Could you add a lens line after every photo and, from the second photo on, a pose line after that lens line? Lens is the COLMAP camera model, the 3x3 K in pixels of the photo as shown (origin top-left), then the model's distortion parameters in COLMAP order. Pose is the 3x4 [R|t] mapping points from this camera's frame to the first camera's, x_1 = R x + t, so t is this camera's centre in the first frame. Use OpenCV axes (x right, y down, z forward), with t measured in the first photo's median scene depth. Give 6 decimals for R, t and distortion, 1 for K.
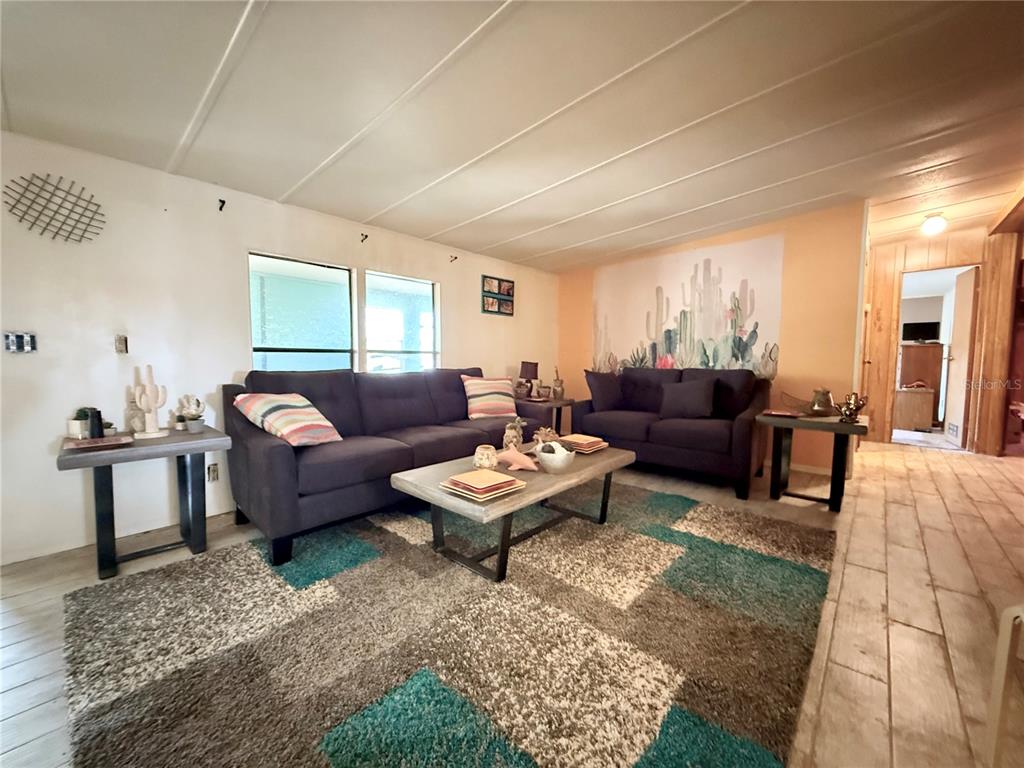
lens RADIAL K [[407.0, 0, 509.8], [0, 407.0, 384.6], [0, 0, 1]] dist [-0.003432, 0.003356]
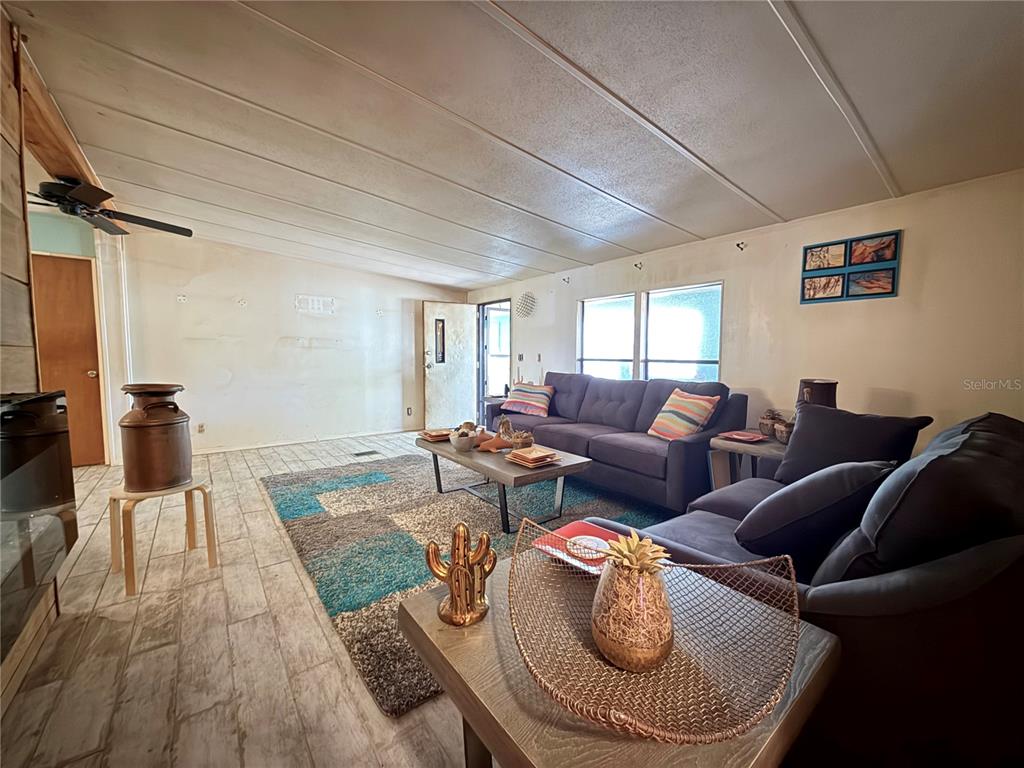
lens RADIAL K [[407.0, 0, 509.8], [0, 407.0, 384.6], [0, 0, 1]] dist [-0.003432, 0.003356]
pose [[-0.177941, 0.065665, -0.981848, 1.161488], [-0.072819, 0.994157, 0.079685, -0.106389], [0.981343, 0.085676, -0.172120, 1.111352]]
